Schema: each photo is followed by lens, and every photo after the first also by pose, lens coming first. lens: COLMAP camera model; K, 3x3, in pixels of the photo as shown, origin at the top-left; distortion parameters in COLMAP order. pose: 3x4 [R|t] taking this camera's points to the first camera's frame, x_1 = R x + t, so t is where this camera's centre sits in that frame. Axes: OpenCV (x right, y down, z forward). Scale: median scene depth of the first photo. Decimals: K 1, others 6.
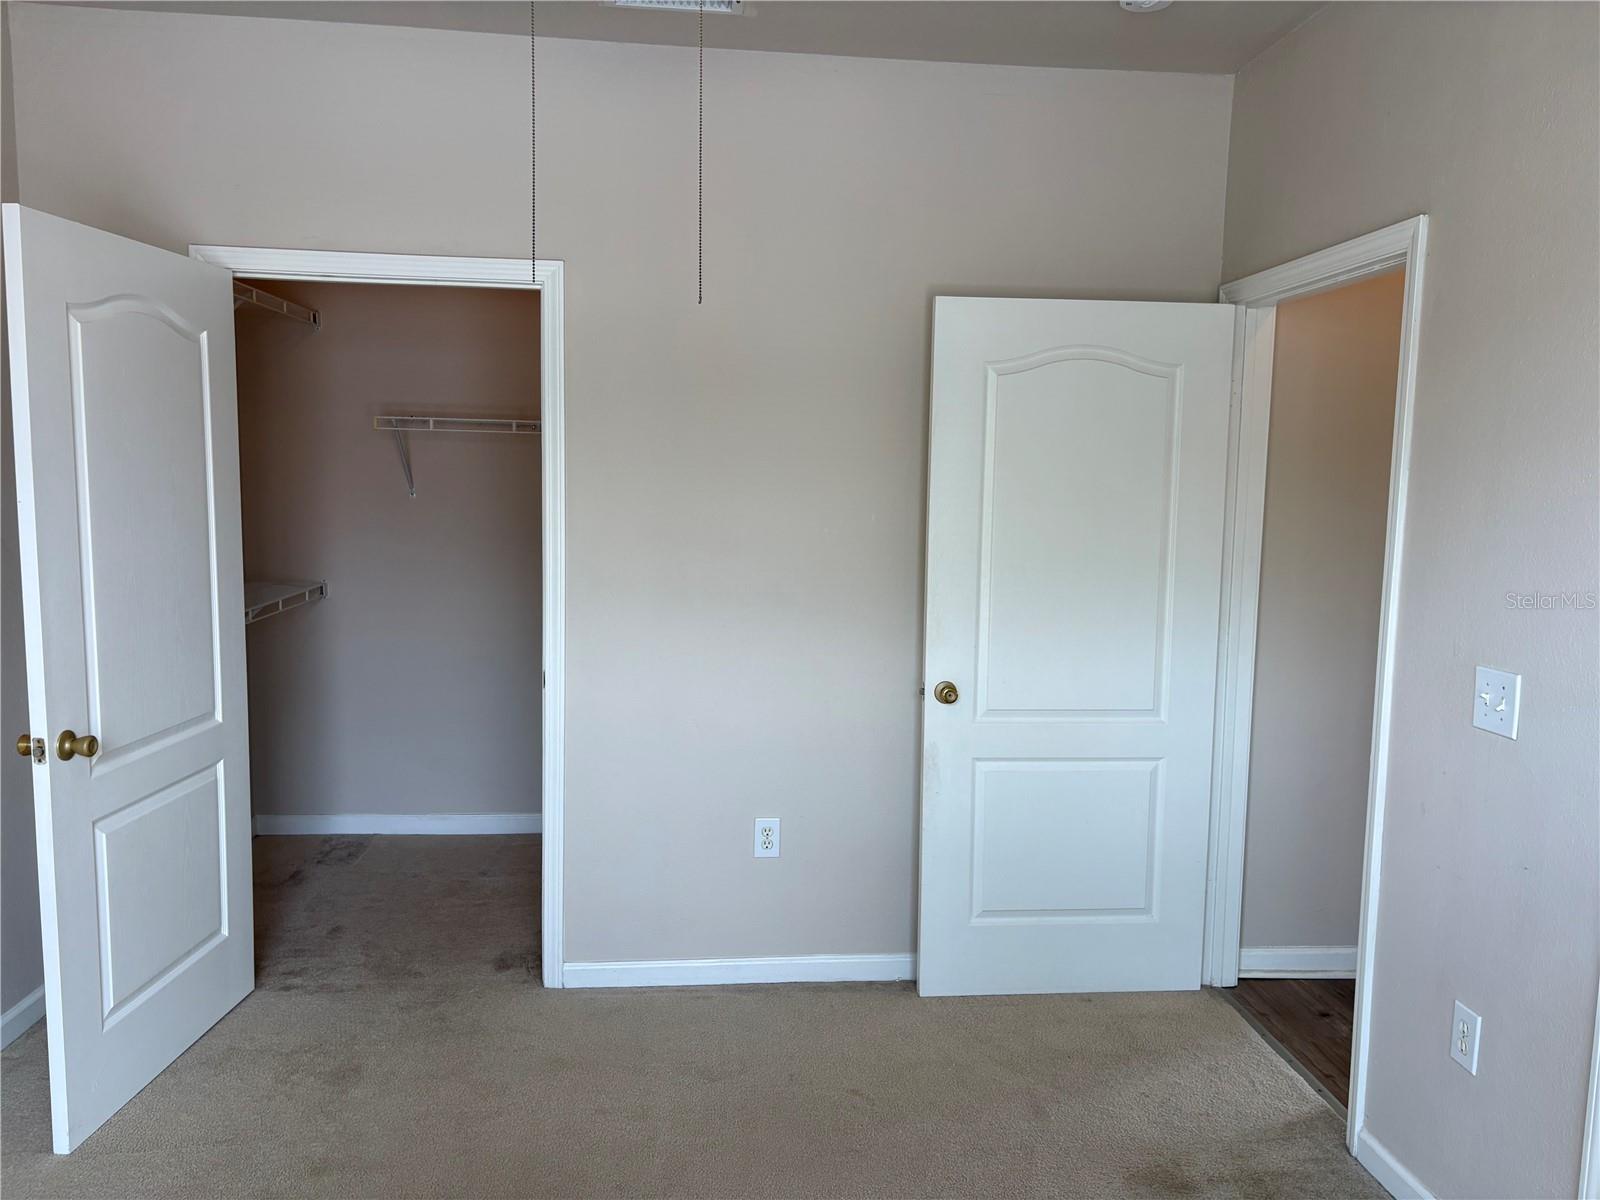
lens RADIAL K [[1211.8, 0, 805.1], [0, 1211.8, 601.3], [0, 0, 1]] dist [0.062577, -0.063374]
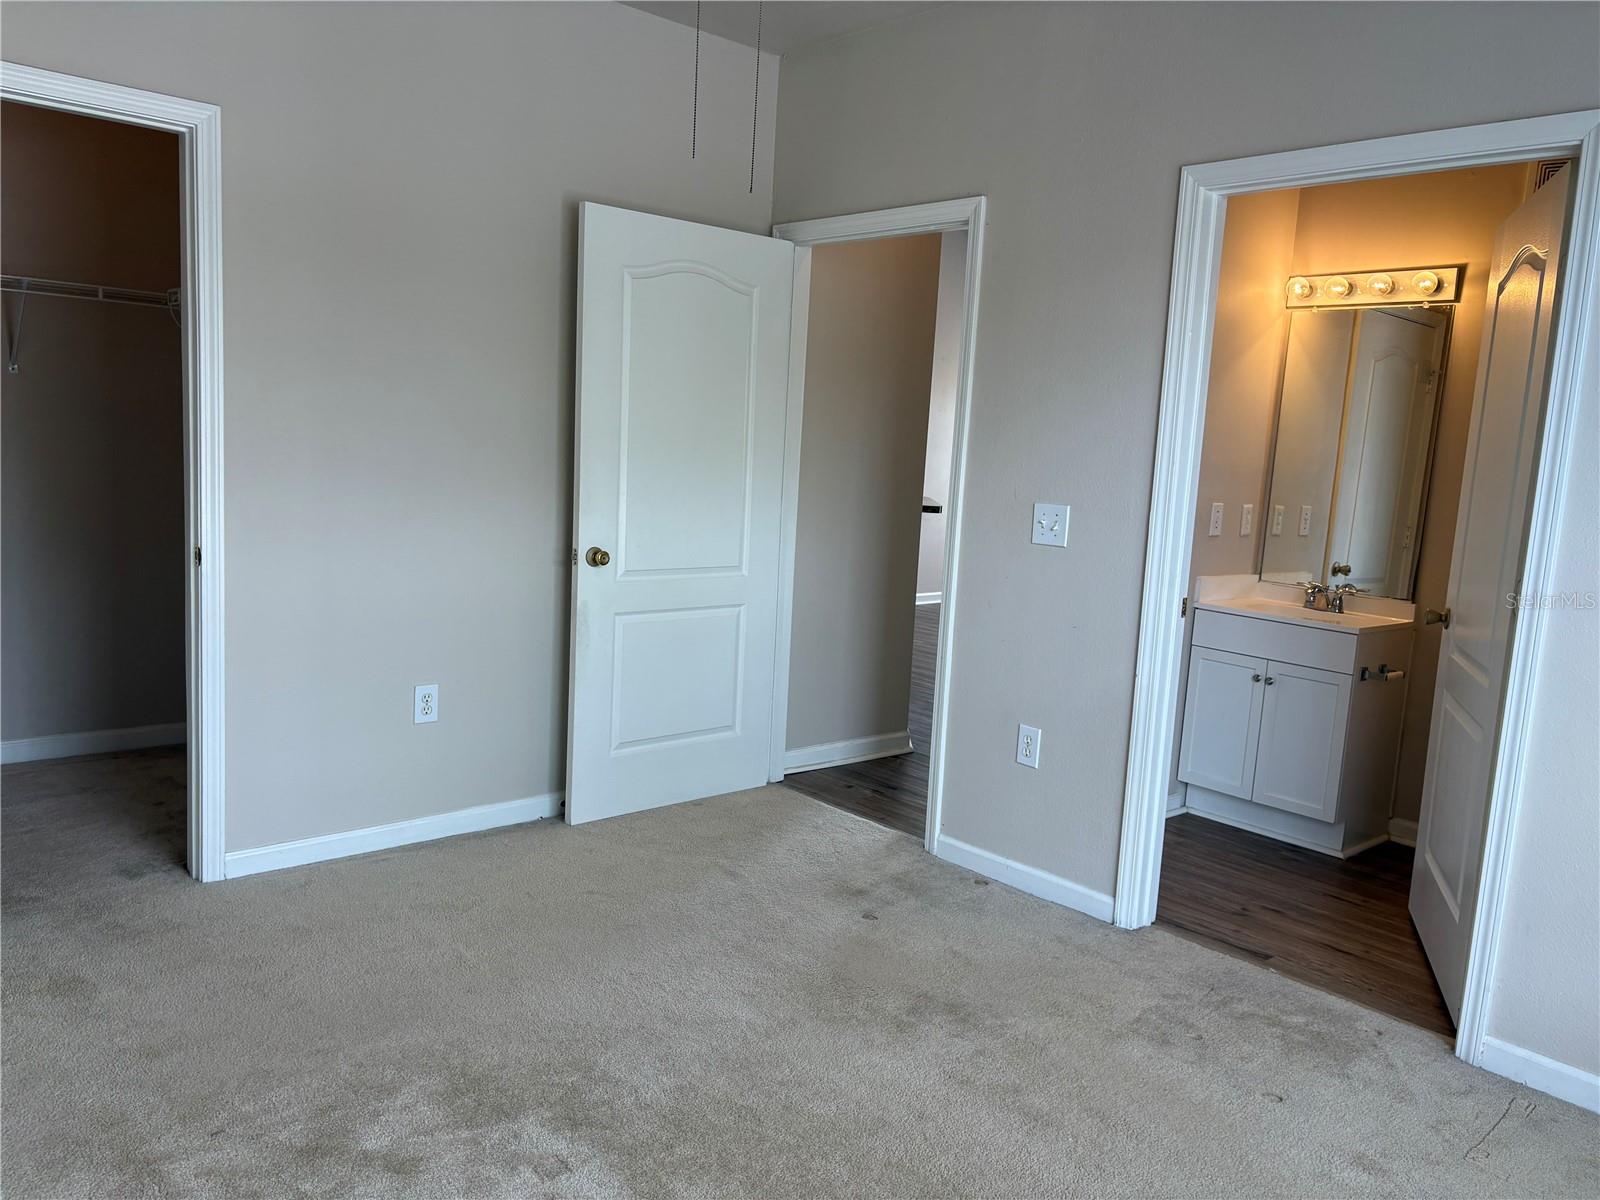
lens RADIAL K [[1211.8, 0, 790.6], [0, 1211.8, 592.4], [0, 0, 1]] dist [0.062577, -0.063374]
pose [[0.812186, -0.051922, 0.581083, -0.396160], [0.023112, 0.998113, 0.056882, 0.047629], [-0.582940, -0.032769, 0.811854, -0.036266]]
